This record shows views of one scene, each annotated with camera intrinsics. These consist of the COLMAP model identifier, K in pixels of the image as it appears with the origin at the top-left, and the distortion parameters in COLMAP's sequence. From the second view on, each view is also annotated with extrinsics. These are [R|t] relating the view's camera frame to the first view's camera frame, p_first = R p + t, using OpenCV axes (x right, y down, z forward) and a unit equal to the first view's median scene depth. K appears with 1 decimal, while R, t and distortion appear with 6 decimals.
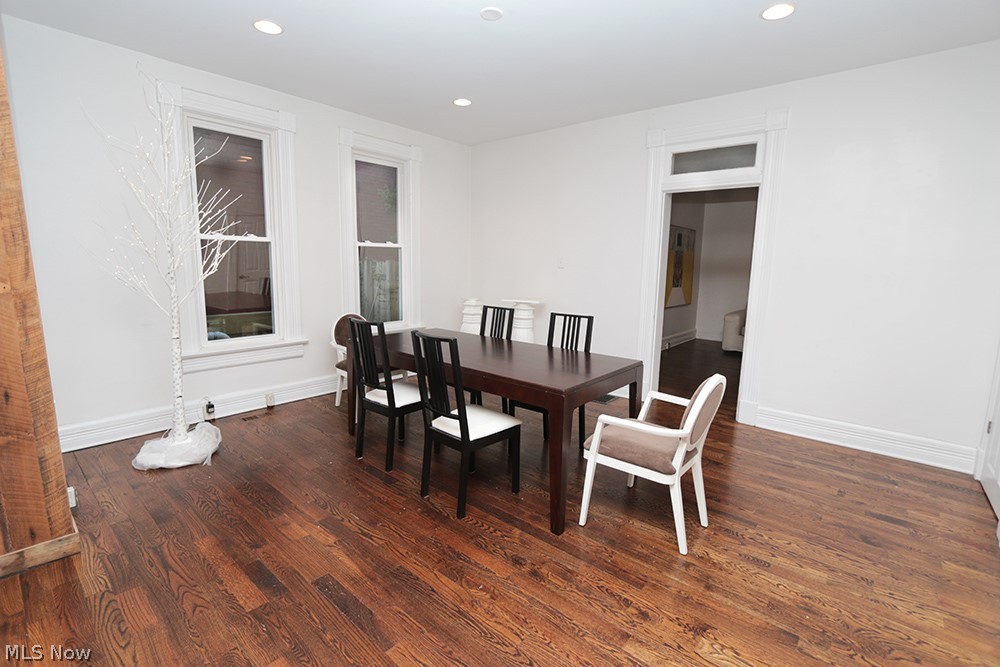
lens RADIAL K [[454.1, 0, 496.4], [0, 454.1, 327.1], [0, 0, 1]] dist [-0.021444, 0.002850]
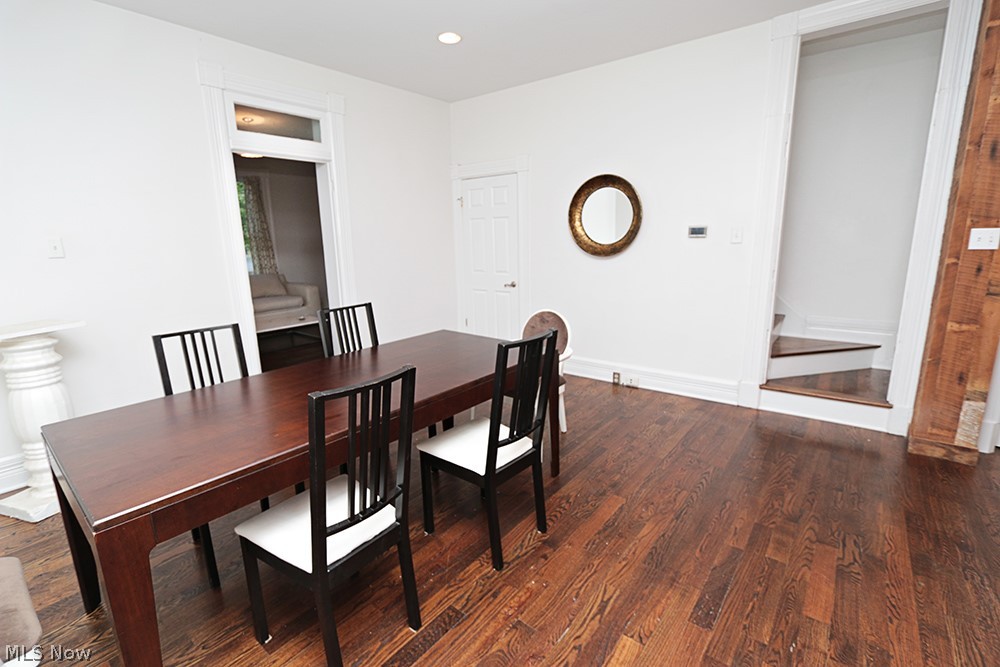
lens RADIAL K [[454.1, 0, 502.0], [0, 454.1, 332.5], [0, 0, 1]] dist [-0.021444, 0.002850]
pose [[-0.037923, -0.230295, 0.972382, -0.996711], [0.167272, 0.957889, 0.233386, -0.199740], [-0.985181, 0.171503, 0.002196, 1.192556]]
